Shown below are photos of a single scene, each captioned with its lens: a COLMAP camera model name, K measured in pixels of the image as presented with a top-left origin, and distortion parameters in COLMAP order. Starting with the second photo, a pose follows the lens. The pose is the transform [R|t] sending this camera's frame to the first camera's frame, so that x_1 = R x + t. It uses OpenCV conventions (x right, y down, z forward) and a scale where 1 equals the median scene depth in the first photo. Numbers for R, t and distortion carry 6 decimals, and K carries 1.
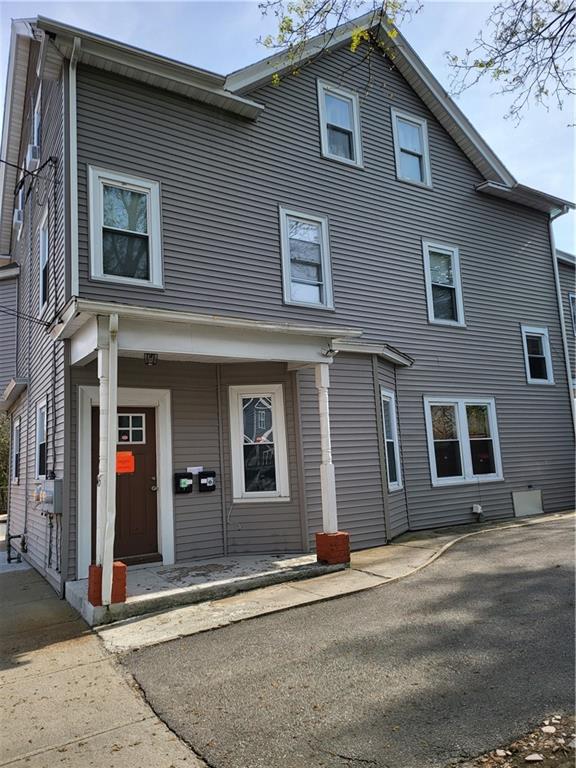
lens RADIAL K [[541.1, 0, 279.8], [0, 541.1, 381.5], [0, 0, 1]] dist [0.061617, -0.062924]
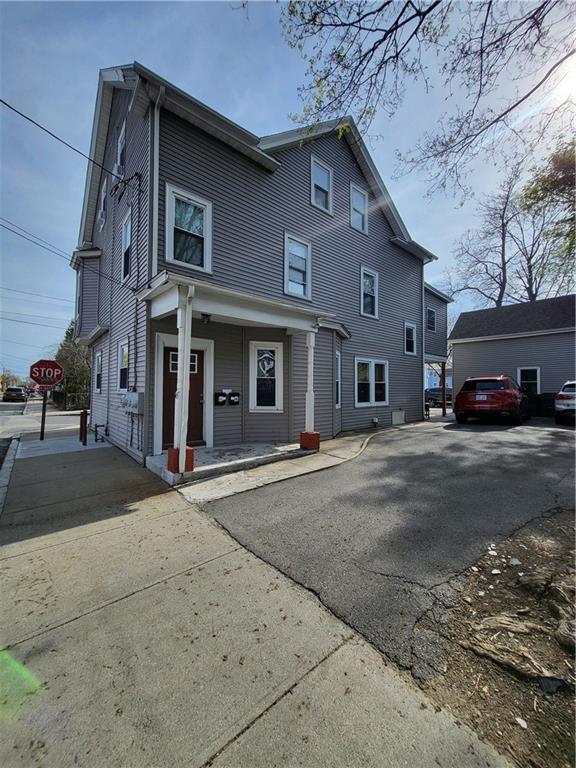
lens RADIAL K [[303.5, 0, 295.0], [0, 303.5, 377.2], [0, 0, 1]] dist [0.000081, -0.000013]
pose [[0.981985, 0.063649, 0.177919, -0.119545], [-0.082313, 0.991621, 0.099564, 0.014404], [-0.170091, -0.112416, 0.978995, 0.083502]]
